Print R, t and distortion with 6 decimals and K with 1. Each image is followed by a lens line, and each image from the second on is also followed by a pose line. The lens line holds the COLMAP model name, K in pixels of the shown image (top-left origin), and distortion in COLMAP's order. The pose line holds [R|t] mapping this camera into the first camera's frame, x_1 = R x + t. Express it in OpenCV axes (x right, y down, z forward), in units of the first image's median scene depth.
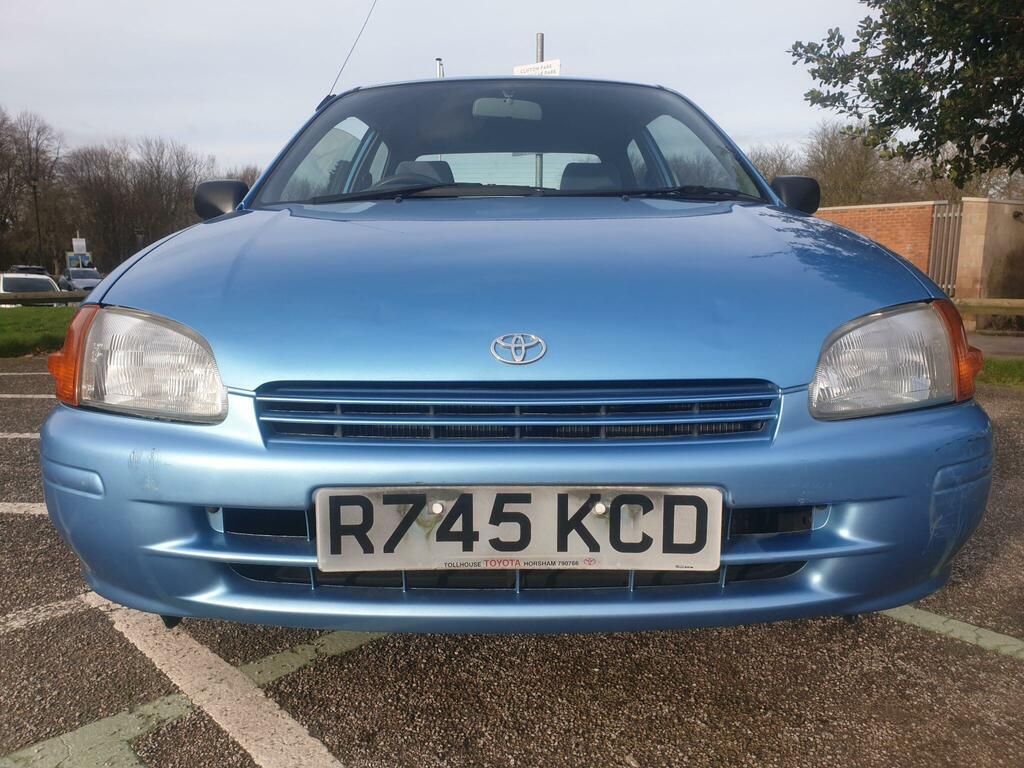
lens RADIAL K [[801.4, 0, 501.9], [0, 801.4, 380.3], [0, 0, 1]] dist [0.003399, 0.027242]
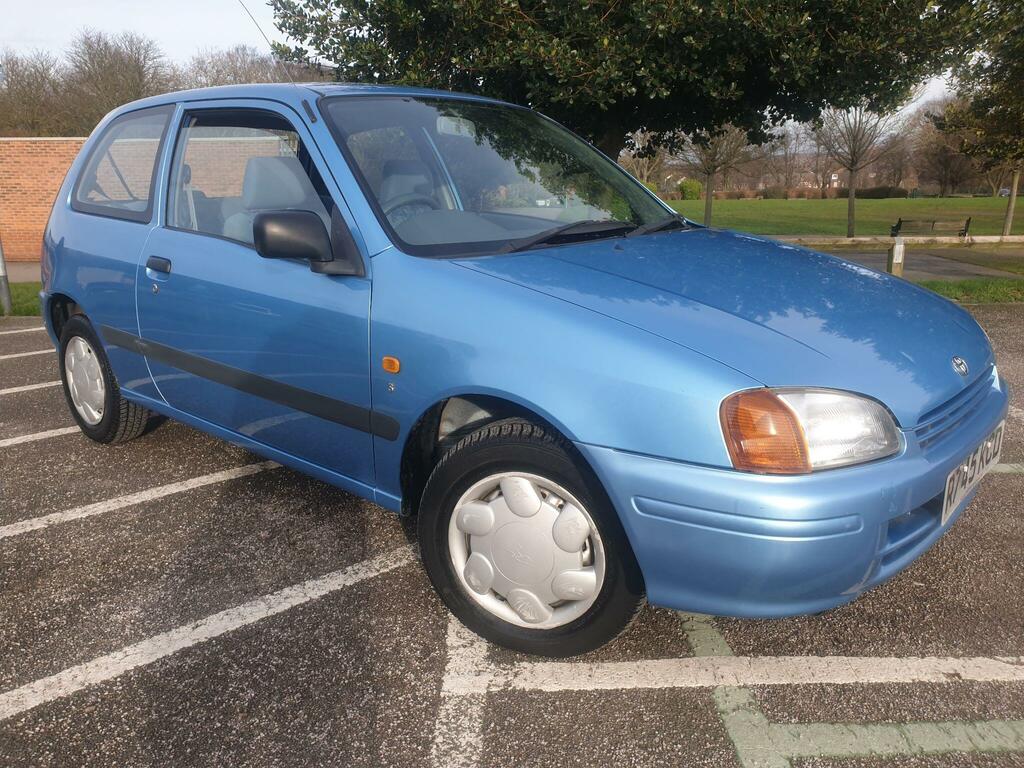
lens RADIAL K [[801.4, 0, 501.4], [0, 801.4, 373.9], [0, 0, 1]] dist [0.003399, 0.027242]
pose [[0.664121, -0.184049, 0.724617, -1.872388], [0.117350, 0.982873, 0.142092, -0.383657], [-0.738358, -0.009333, 0.674344, 0.561890]]
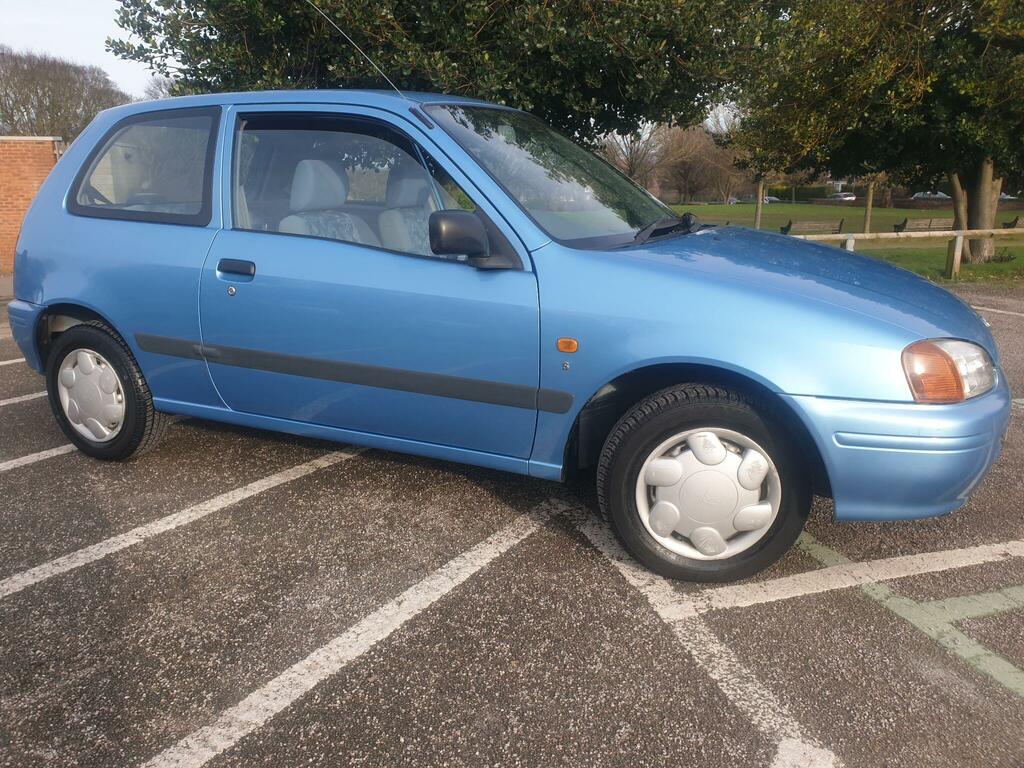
lens RADIAL K [[801.4, 0, 496.3], [0, 801.4, 369.4], [0, 0, 1]] dist [0.003399, 0.027242]
pose [[0.435780, -0.206073, 0.876145, -2.594447], [0.136640, 0.977301, 0.161903, -0.469611], [-0.889621, 0.049162, 0.454046, 1.198932]]
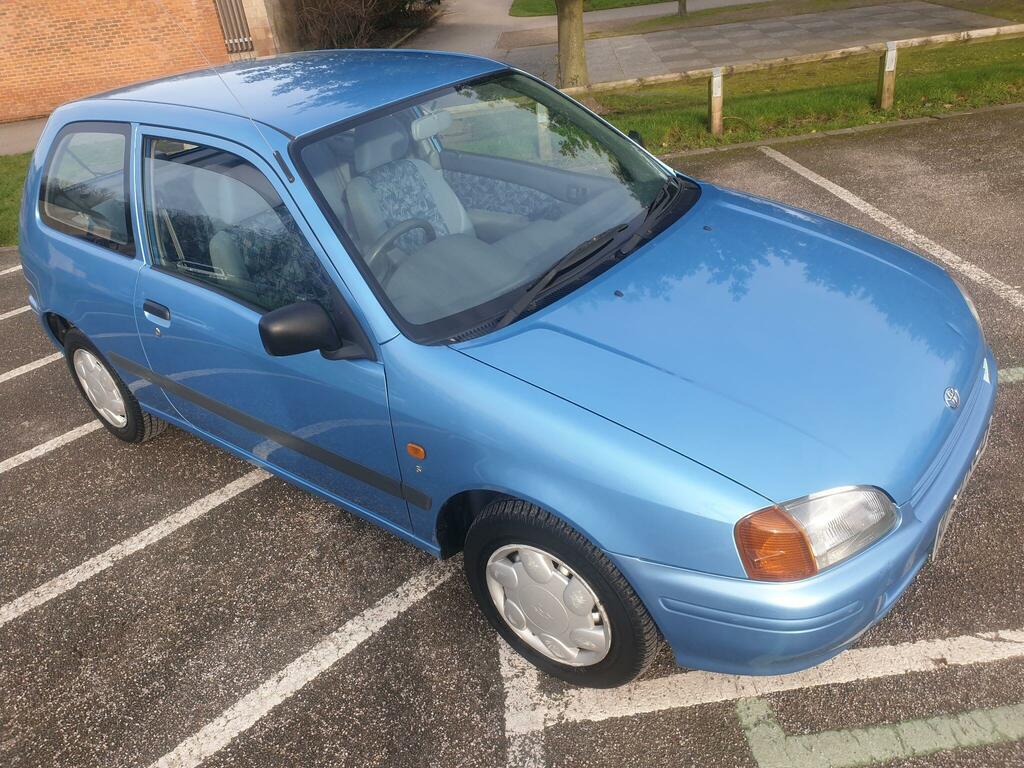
lens RADIAL K [[801.4, 0, 501.1], [0, 801.4, 377.4], [0, 0, 1]] dist [0.003399, 0.027242]
pose [[0.615965, -0.447876, 0.648070, -1.758417], [0.230631, 0.889140, 0.395271, -1.033184], [-0.753257, -0.094008, 0.650973, 0.589270]]
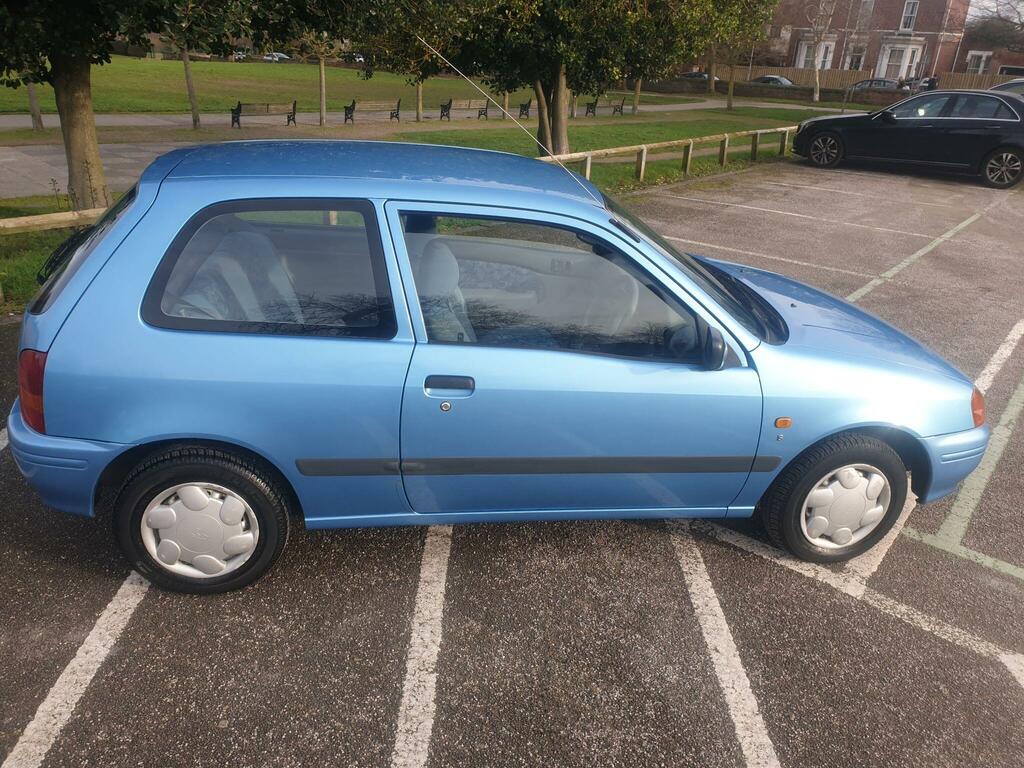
lens RADIAL K [[801.4, 0, 513.8], [0, 801.4, 381.4], [0, 0, 1]] dist [0.003399, 0.027242]
pose [[-0.153805, -0.391826, 0.907092, -2.938653], [0.093536, 0.908120, 0.408129, -1.460508], [-0.983664, 0.147618, -0.103023, 3.071295]]
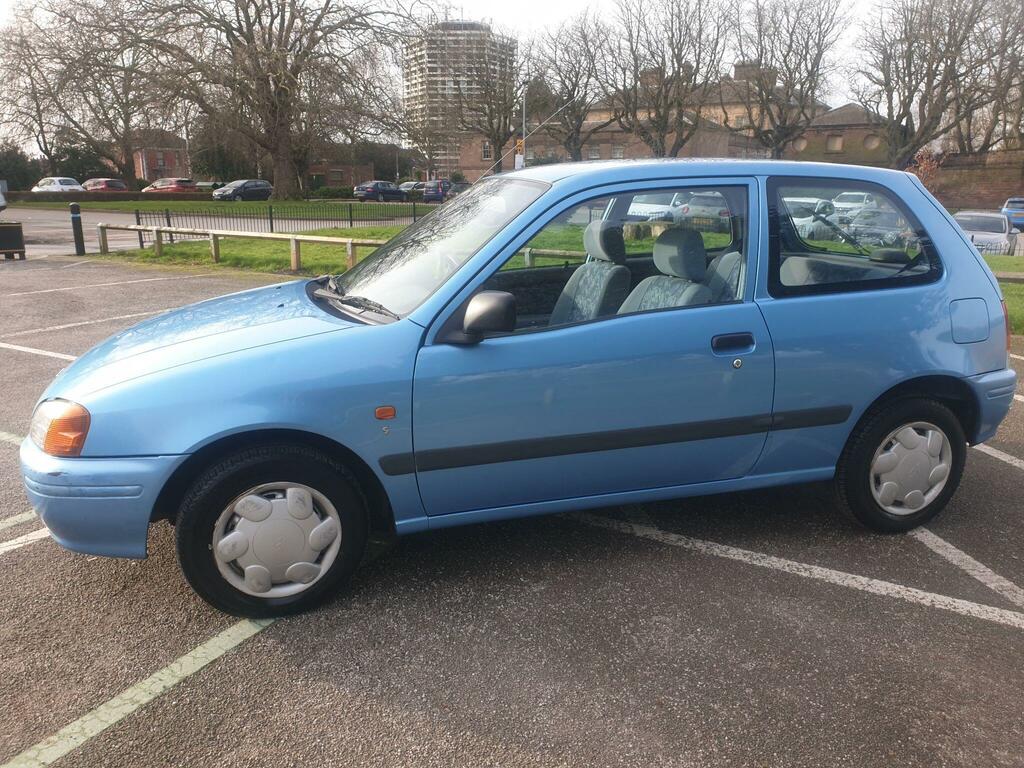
lens RADIAL K [[801.4, 0, 504.3], [0, 801.4, 386.8], [0, 0, 1]] dist [0.003399, 0.027242]
pose [[0.282109, 0.242181, -0.928312, 2.905013], [-0.147901, 0.967025, 0.207334, -0.766839], [0.947913, 0.078808, 0.308626, 1.567582]]
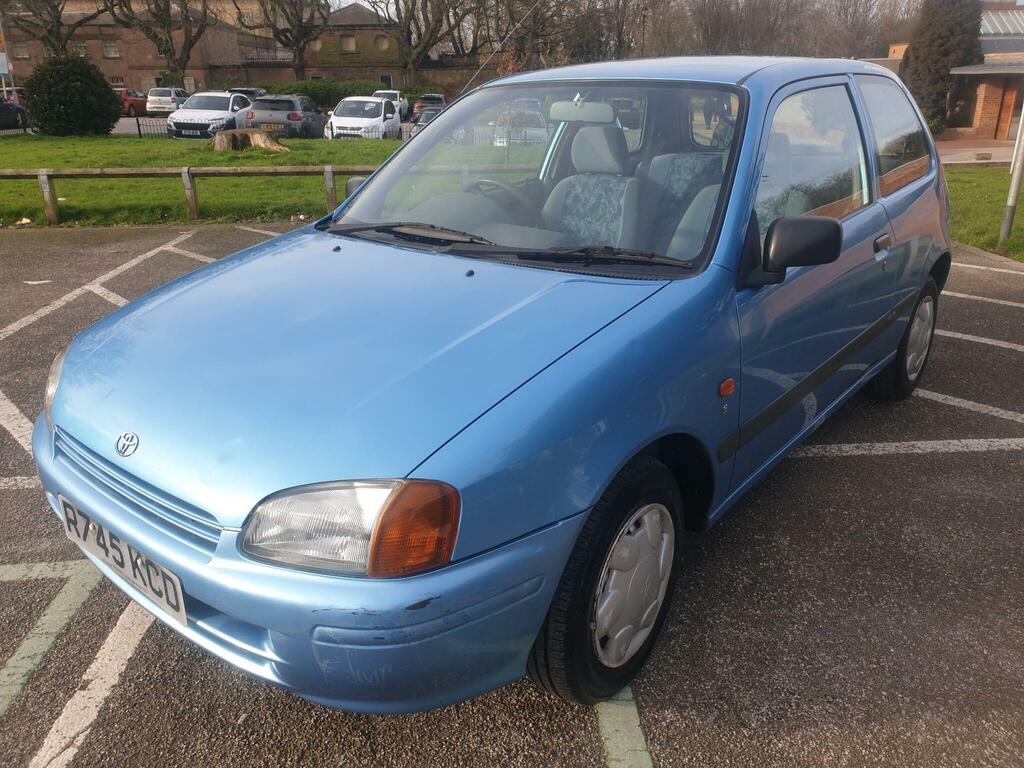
lens RADIAL K [[801.4, 0, 507.4], [0, 801.4, 377.3], [0, 0, 1]] dist [0.003399, 0.027242]
pose [[0.767859, 0.215052, -0.603445, 1.459871], [-0.084652, 0.967772, 0.237173, -0.583619], [0.635002, -0.131033, 0.761317, 0.314833]]
